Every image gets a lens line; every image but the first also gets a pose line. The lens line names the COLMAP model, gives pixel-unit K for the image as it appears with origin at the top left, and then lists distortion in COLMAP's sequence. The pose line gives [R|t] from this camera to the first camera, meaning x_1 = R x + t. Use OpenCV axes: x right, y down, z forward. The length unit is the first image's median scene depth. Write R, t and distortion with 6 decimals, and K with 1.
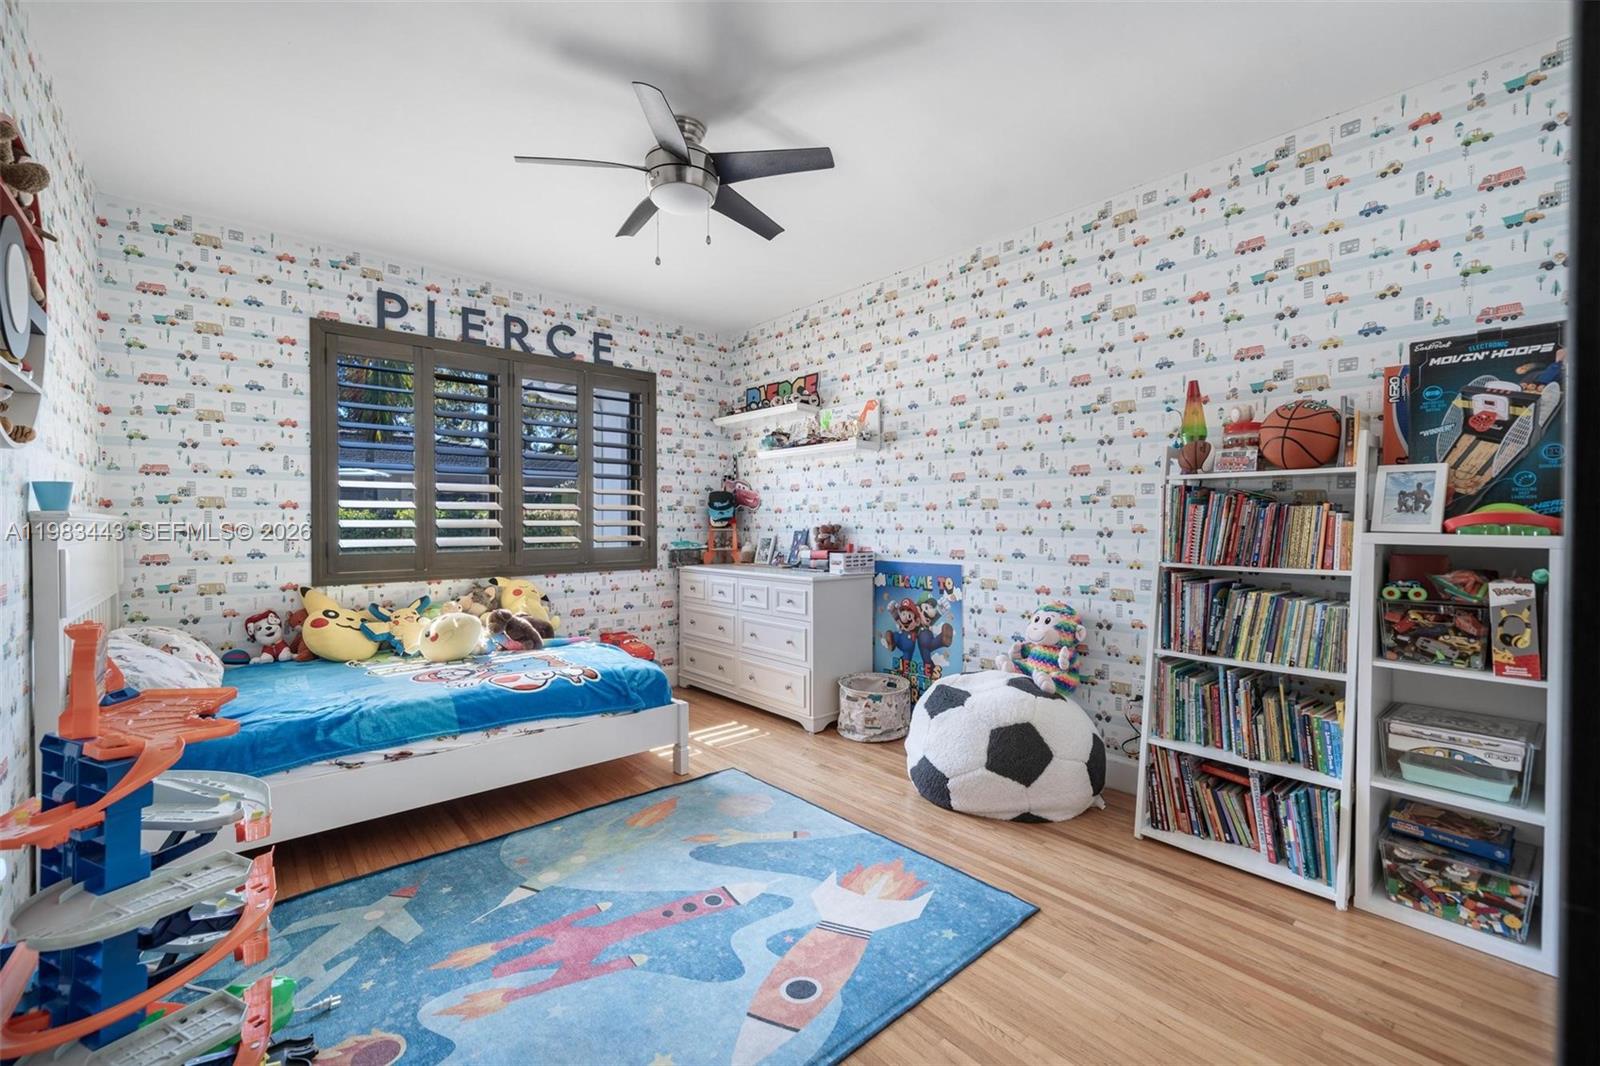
lens RADIAL K [[666.5, 0, 800.0], [0, 666.5, 533.0], [0, 0, 1]] dist [0.000330, 0.000266]
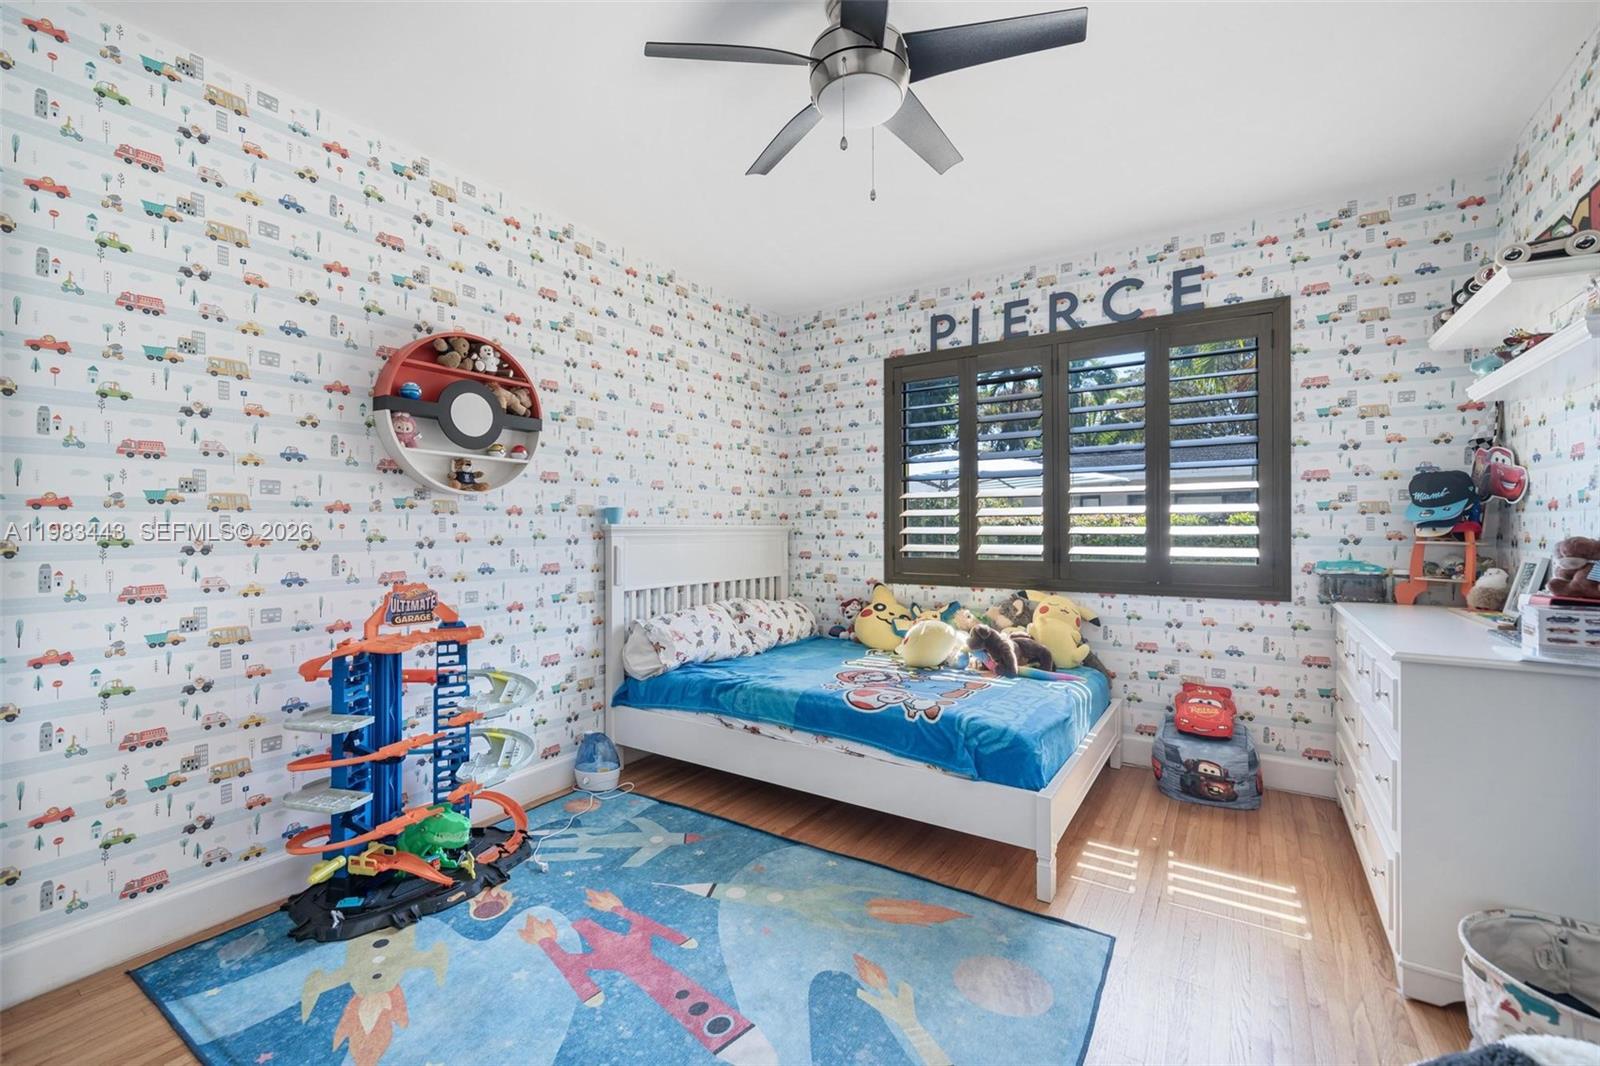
lens RADIAL K [[666.5, 0, 800.0], [0, 666.5, 533.0], [0, 0, 1]] dist [0.000330, 0.000266]
pose [[0.272374, 0.007855, -0.962159, 0.336271], [-0.013298, 0.999902, 0.004398, -0.011221], [0.962100, 0.011597, 0.272452, 0.465833]]
